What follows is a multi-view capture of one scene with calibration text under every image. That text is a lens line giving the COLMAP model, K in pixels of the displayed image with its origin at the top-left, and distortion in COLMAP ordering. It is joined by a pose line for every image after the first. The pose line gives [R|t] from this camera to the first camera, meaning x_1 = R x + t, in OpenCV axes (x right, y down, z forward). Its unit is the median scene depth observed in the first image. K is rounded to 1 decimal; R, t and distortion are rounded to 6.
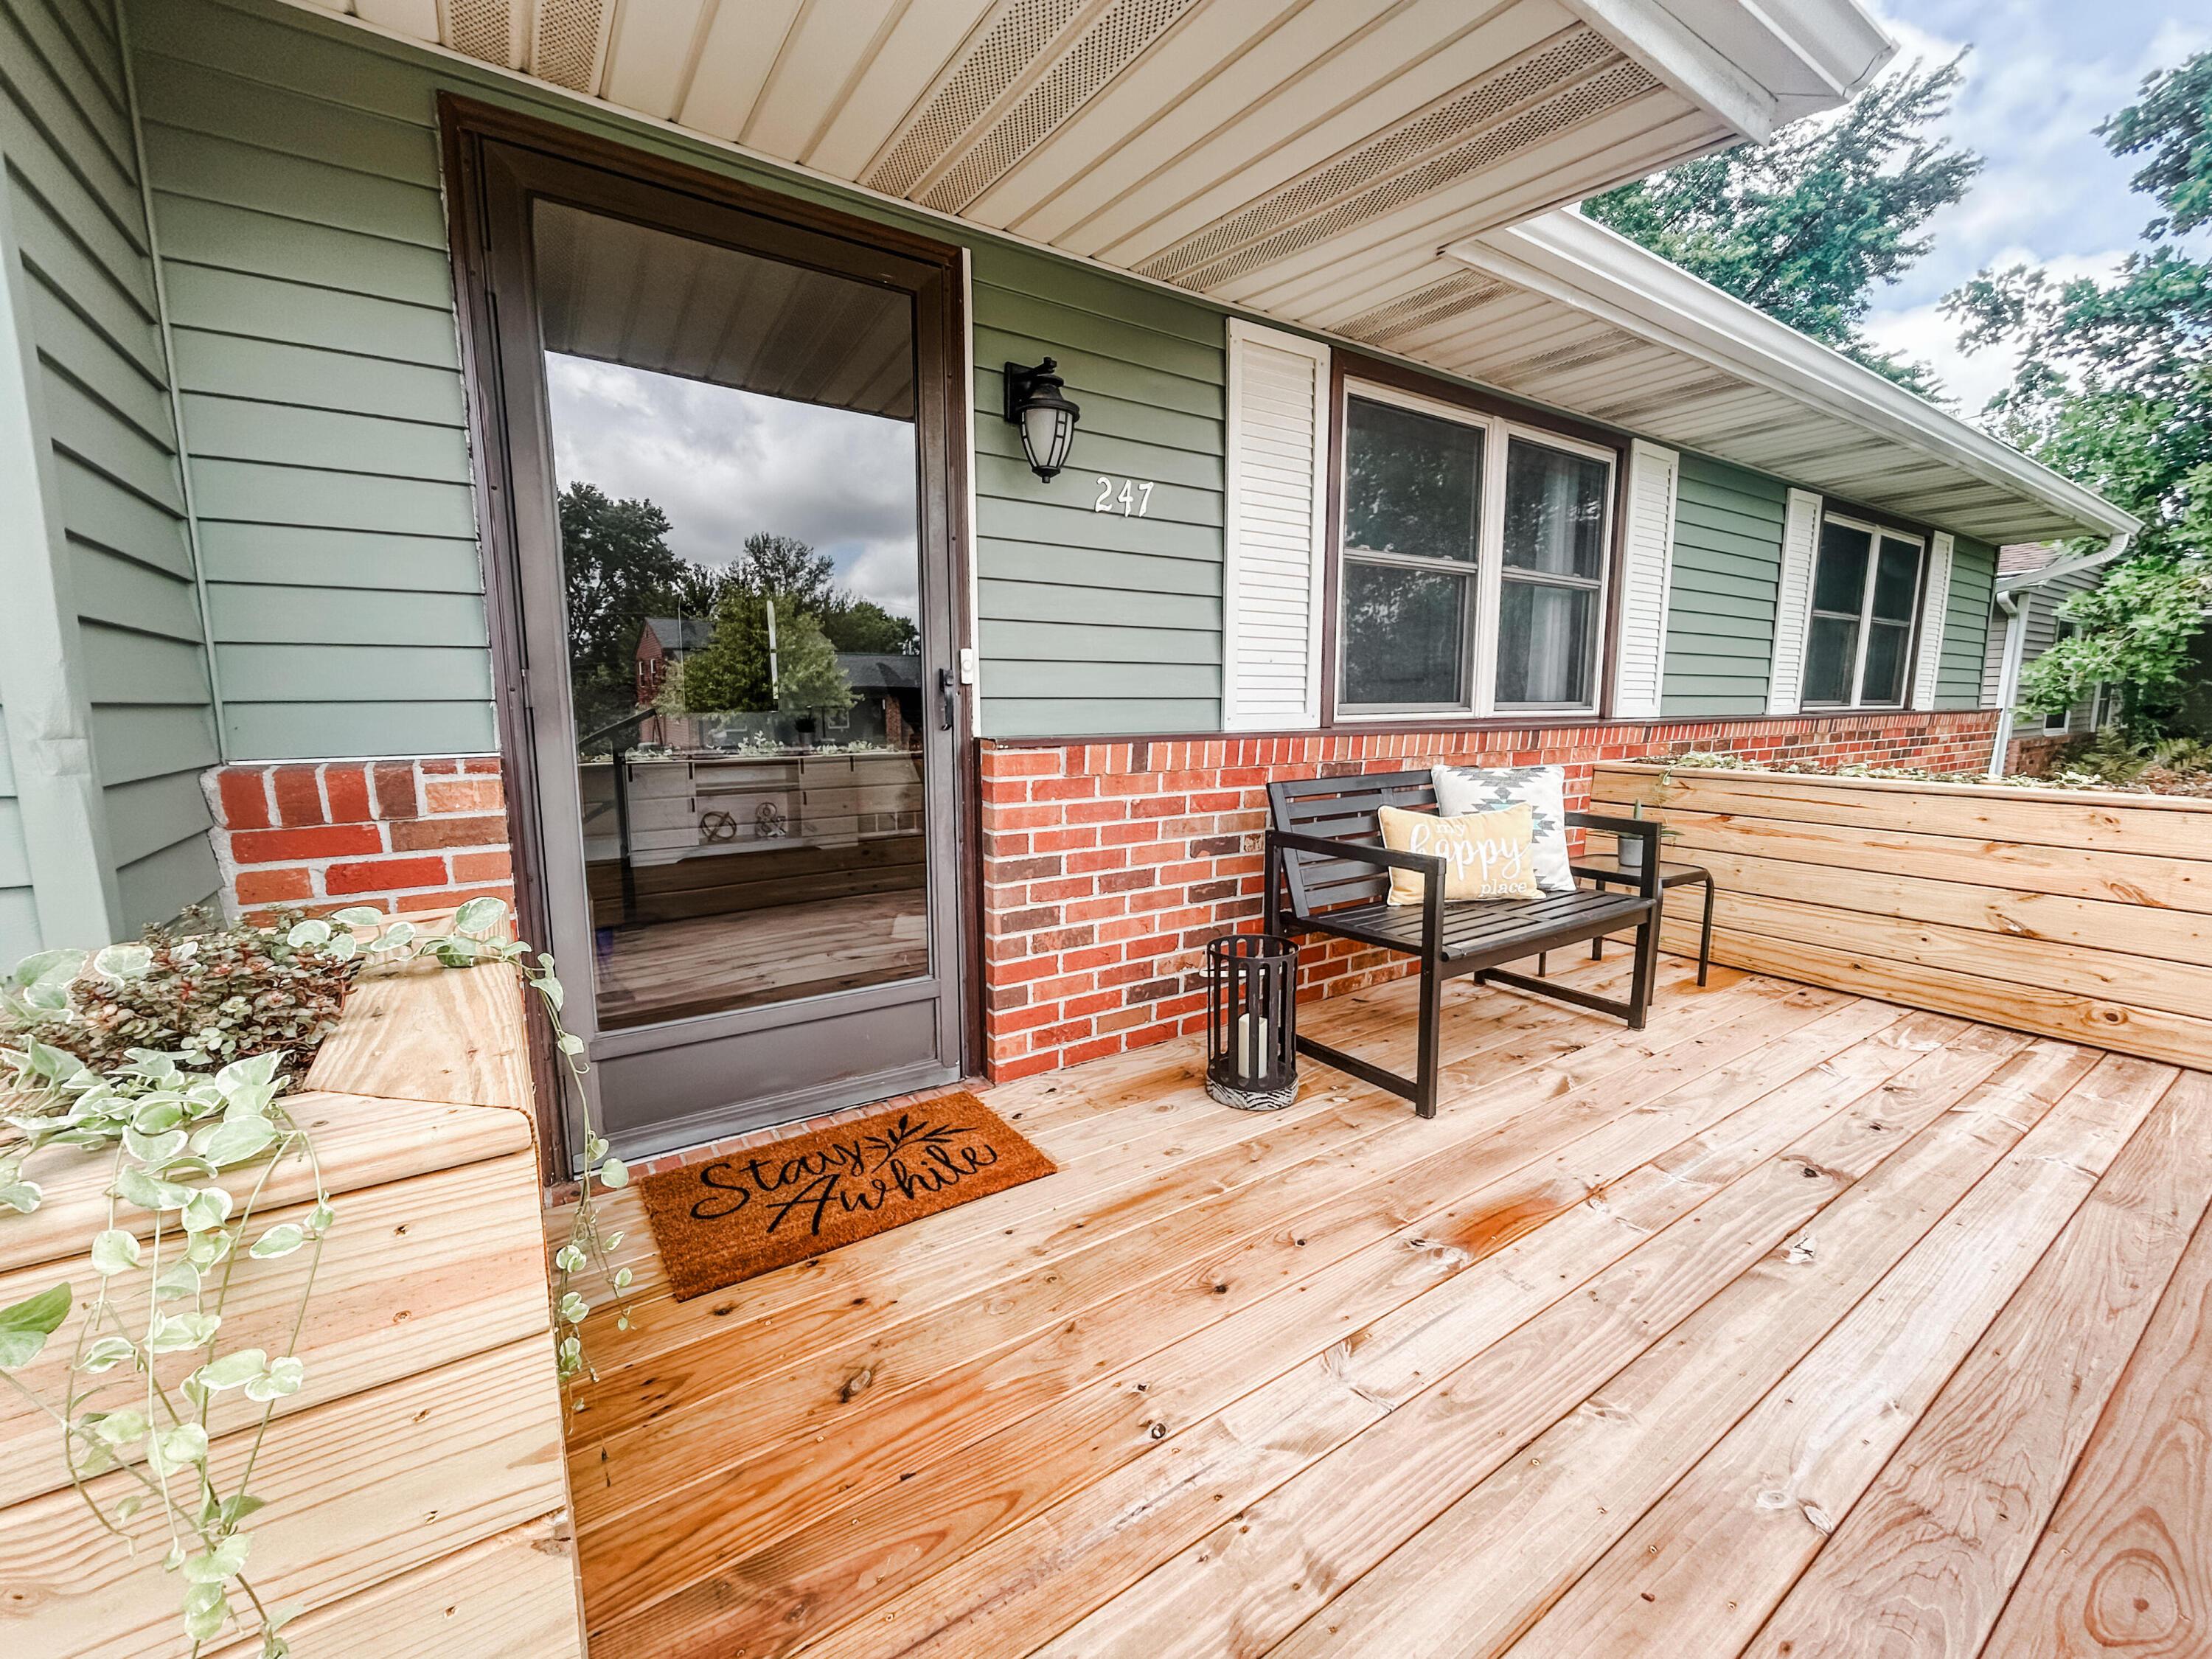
lens RADIAL K [[902.1, 0, 1106.0], [0, 902.1, 829.5], [0, 0, 1]] dist [0.000312, 0.000025]
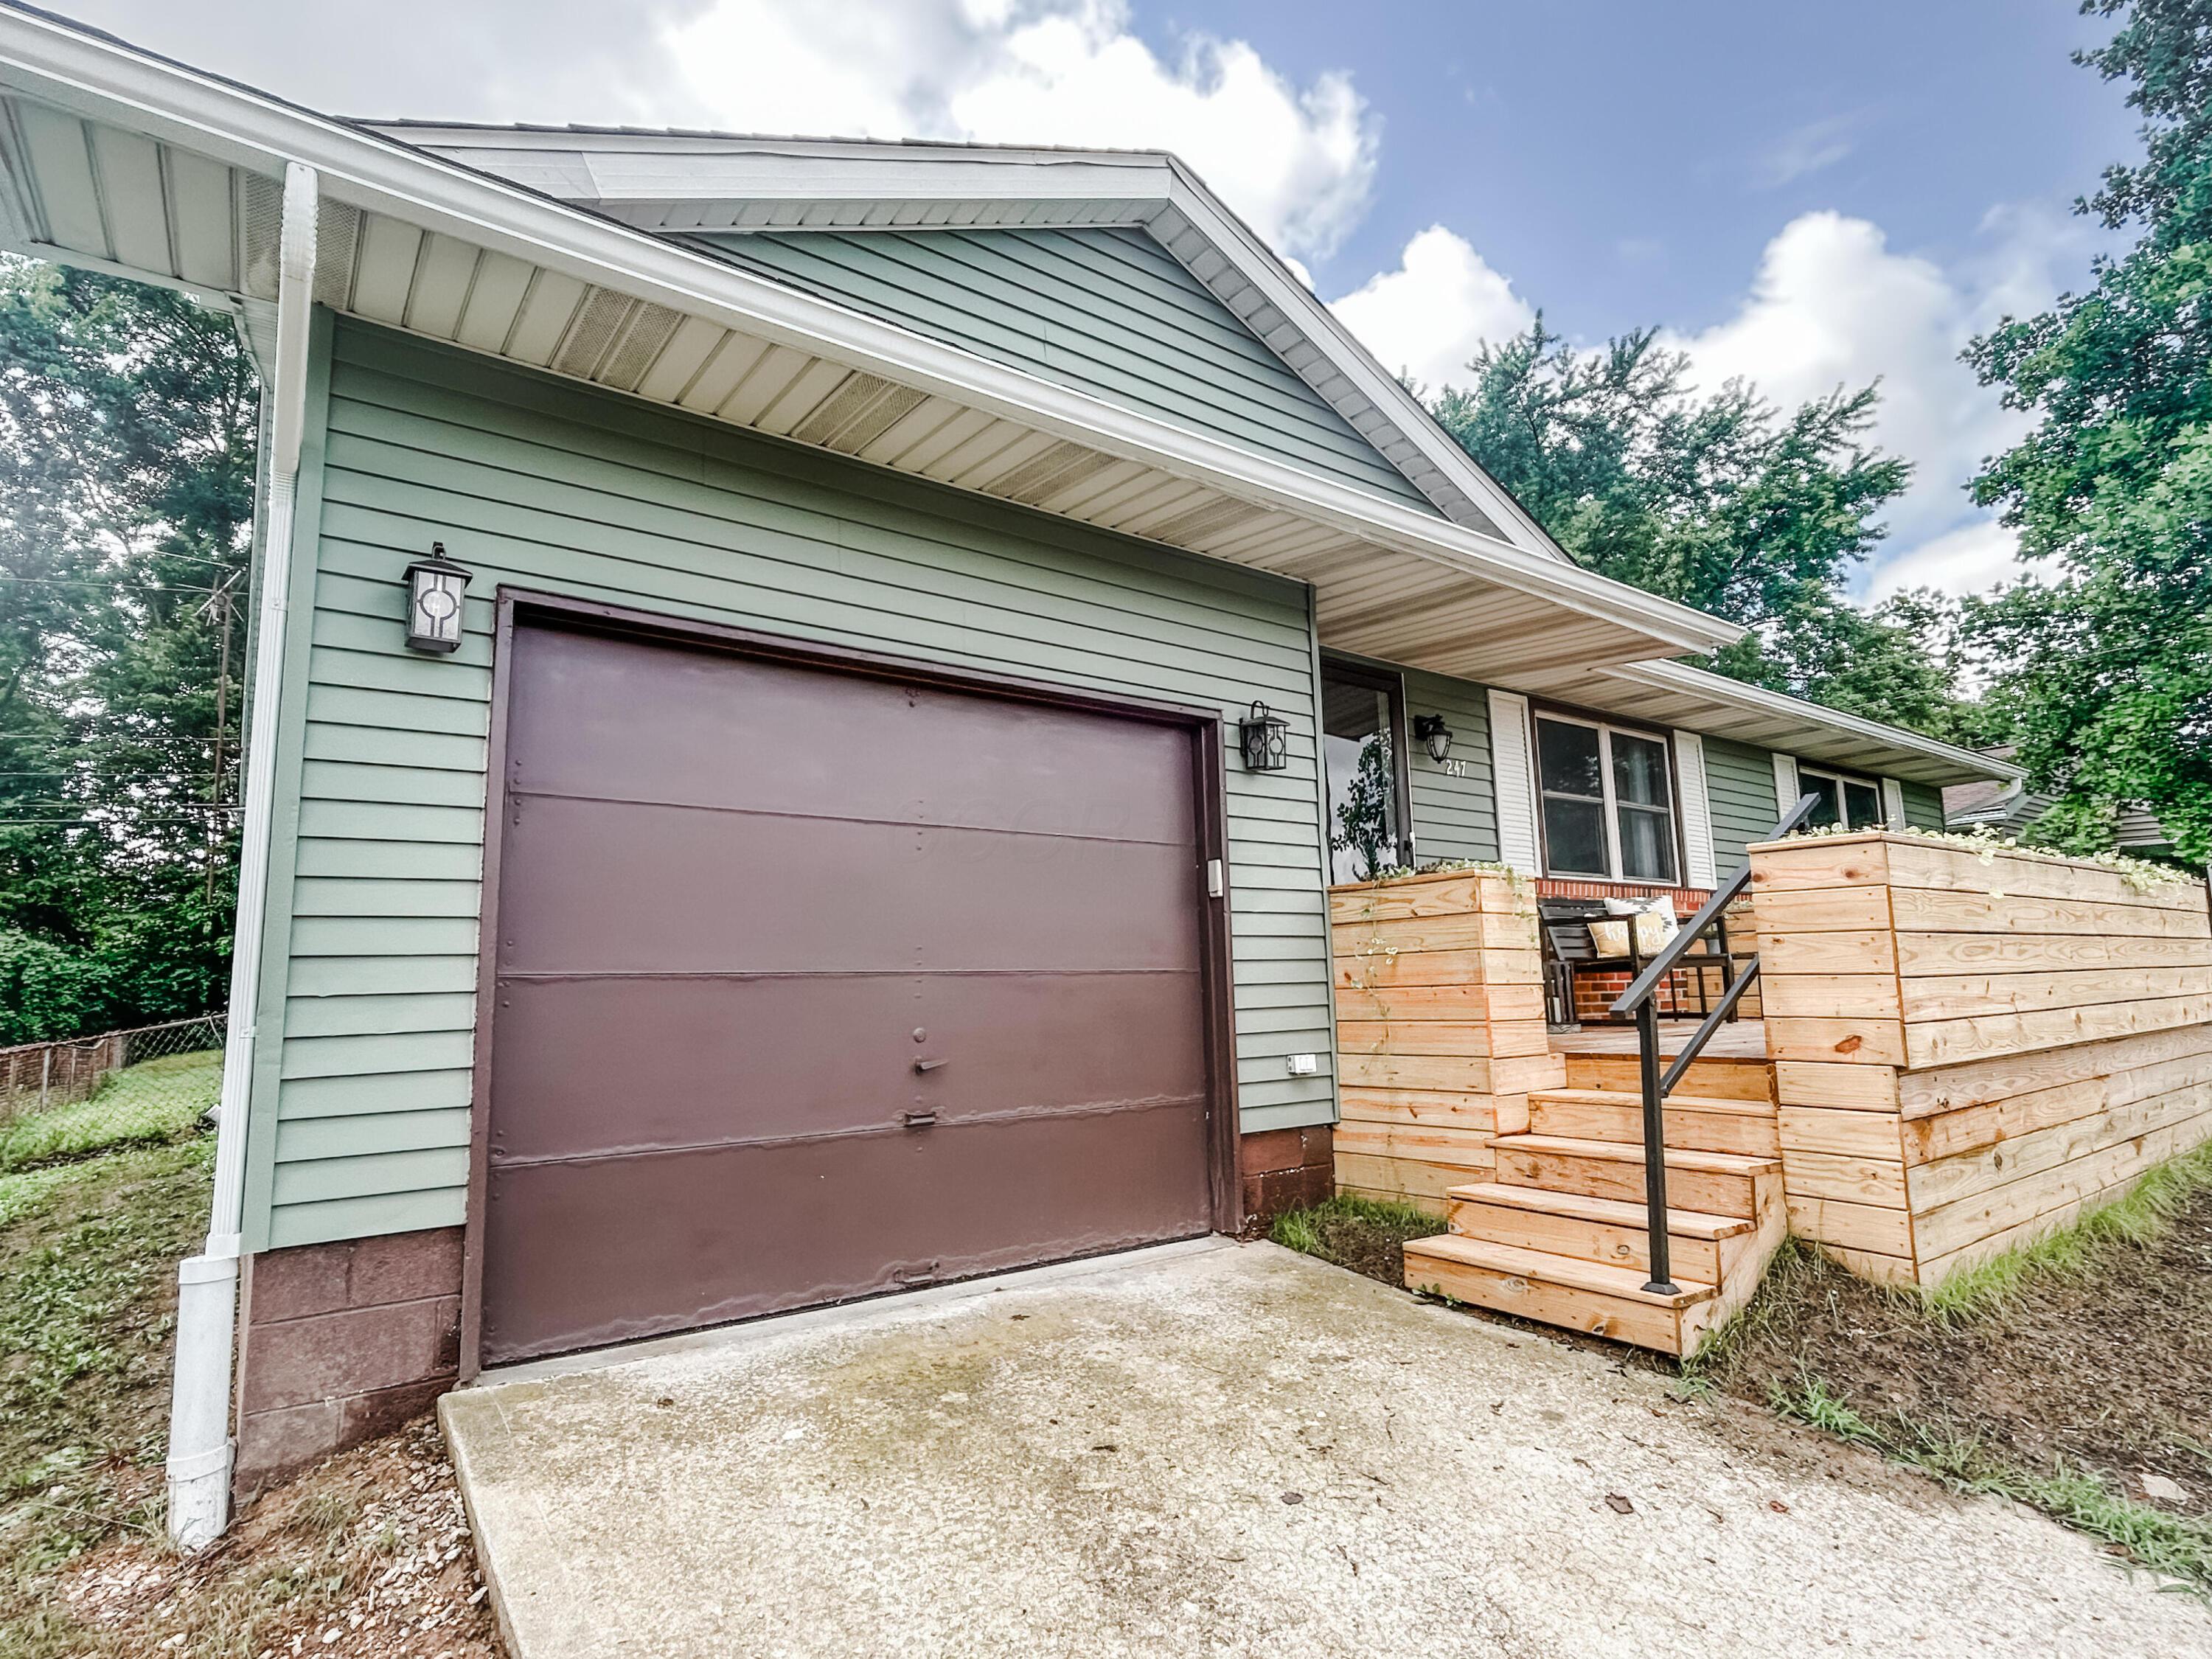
lens RADIAL K [[1140.7, 0, 1106.0], [0, 1140.7, 829.5], [0, 0, 1]] dist [-0.006039, -0.000065]
pose [[0.998488, -0.015497, 0.052739, -0.410458], [0.029650, 0.959733, -0.279346, 0.217198], [-0.046287, 0.280487, 0.958741, -0.654279]]
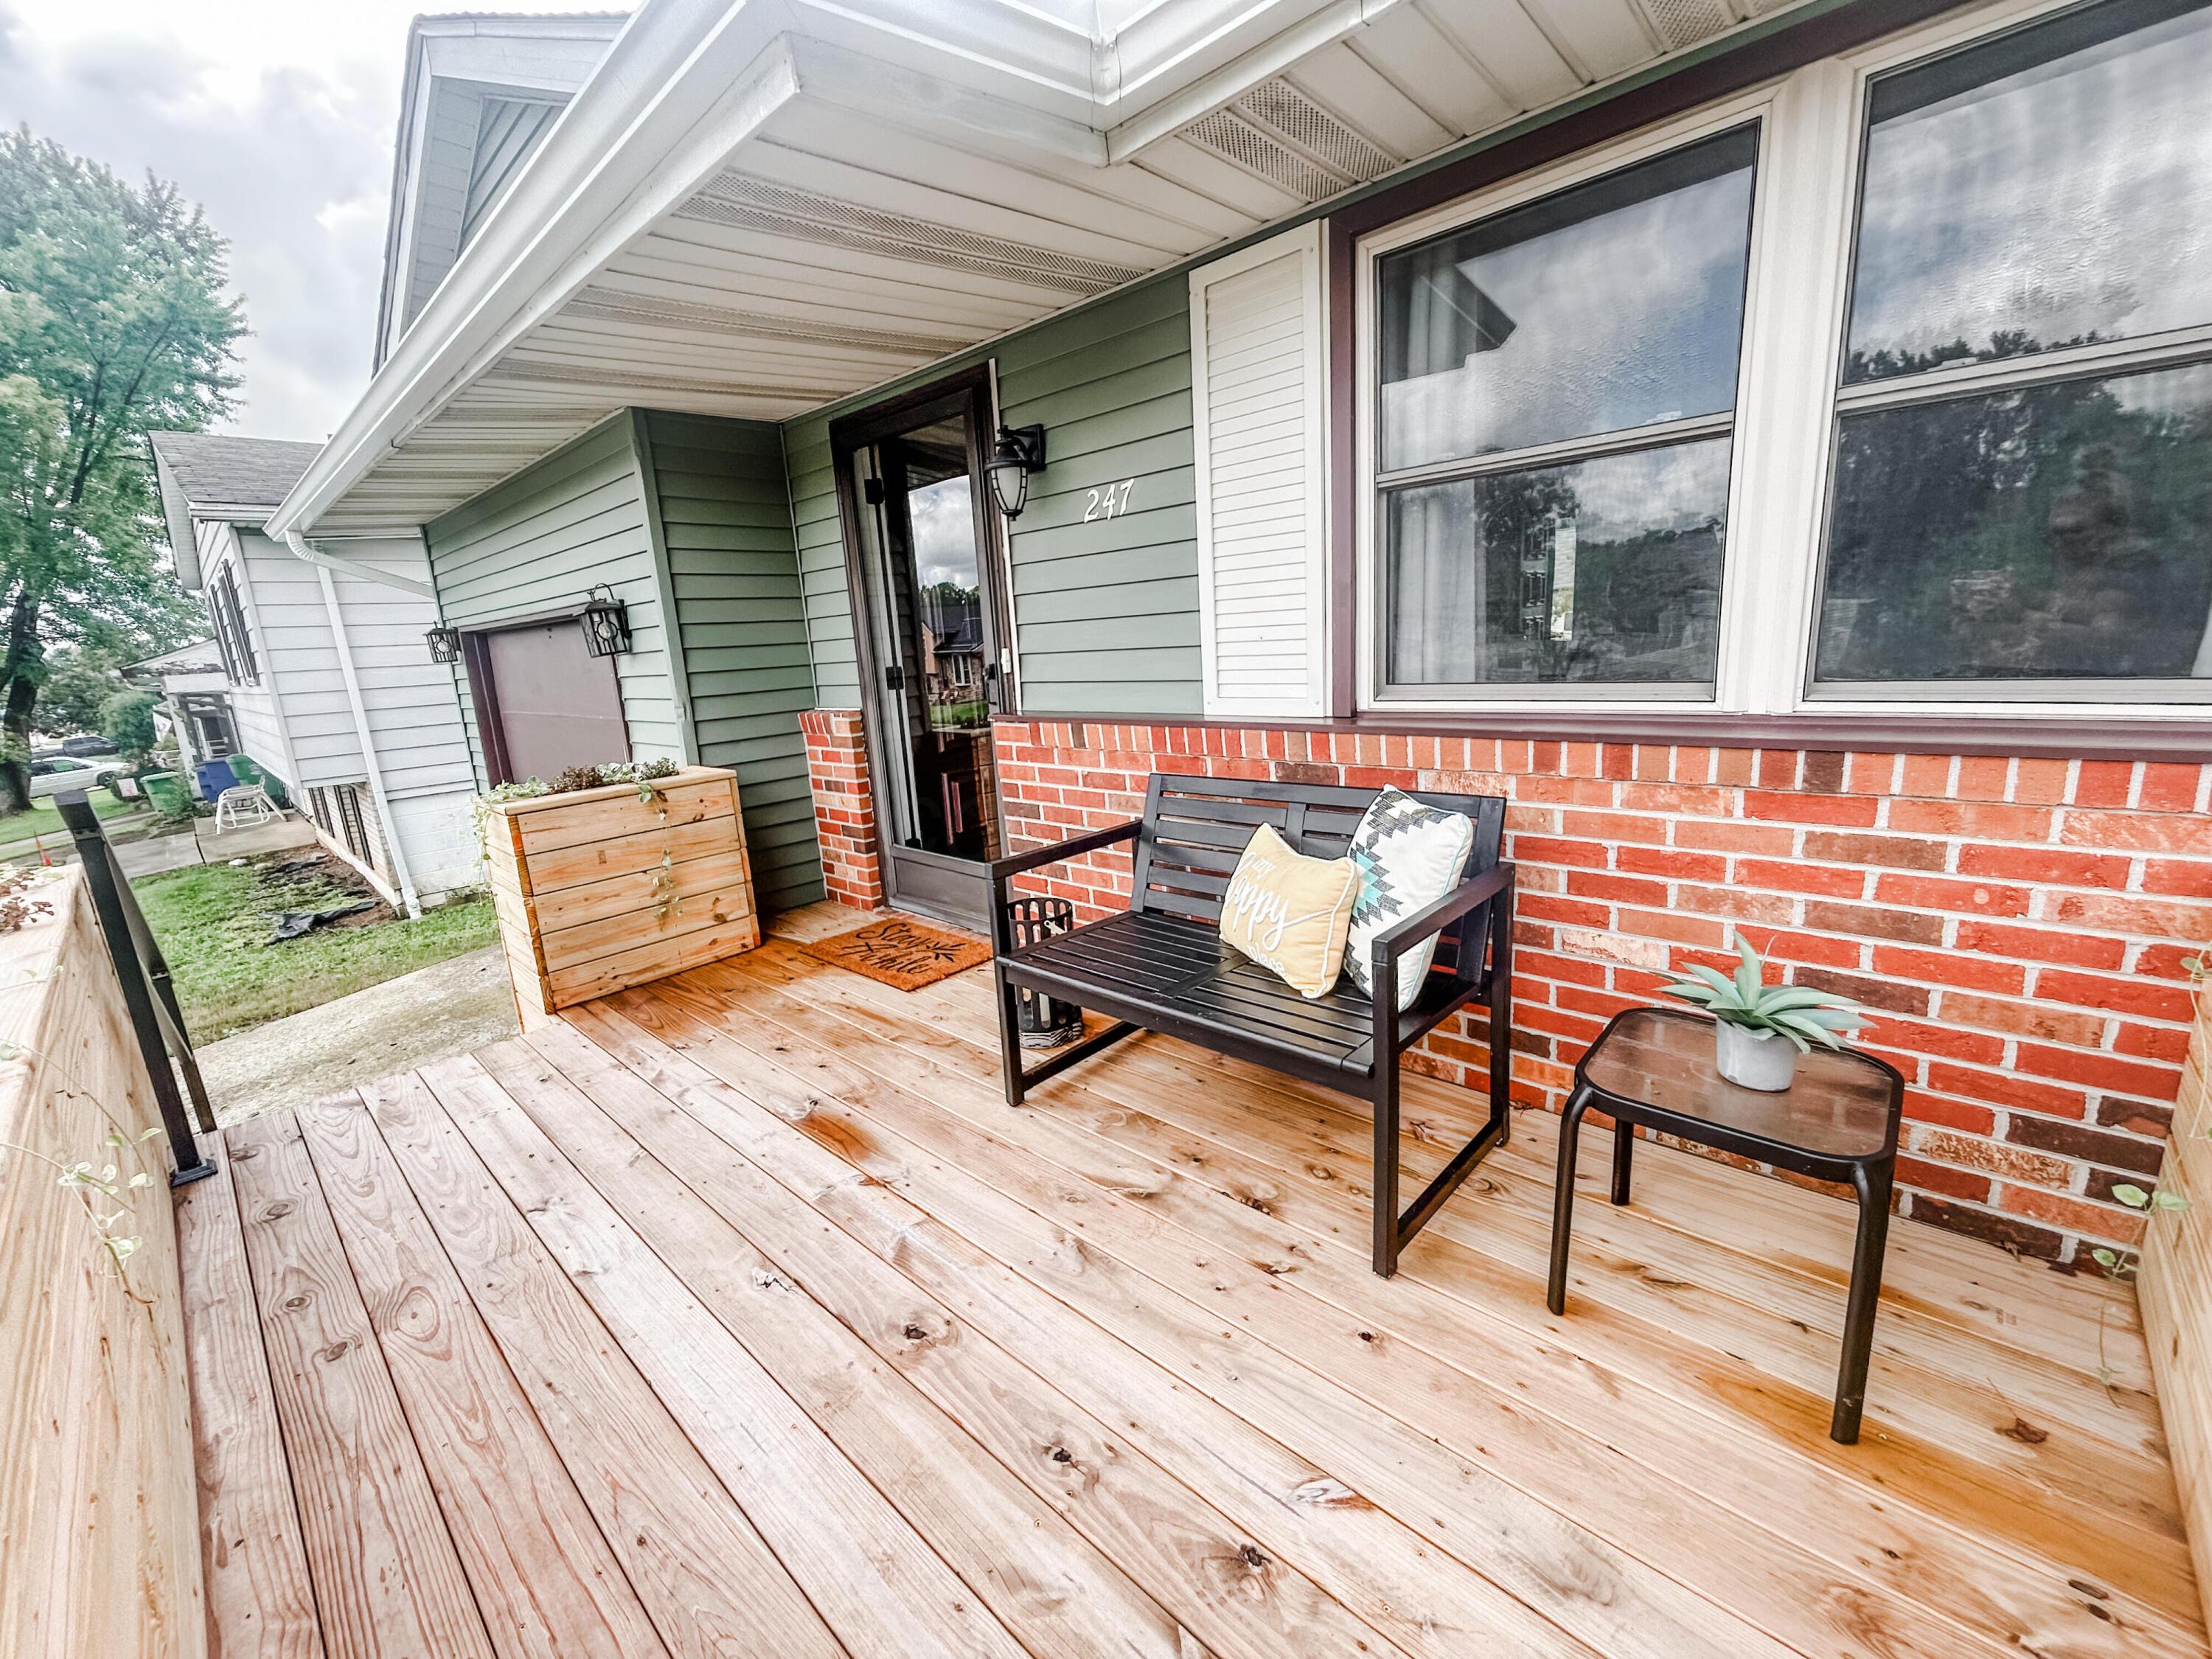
lens RADIAL K [[902.1, 0, 1106.0], [0, 902.1, 829.5], [0, 0, 1]] dist [0.000312, 0.000025]
pose [[0.228977, 0.198643, -0.952948, 0.493686], [-0.079232, 0.979512, 0.185142, -0.075004], [0.970202, 0.033111, 0.240025, 0.313575]]
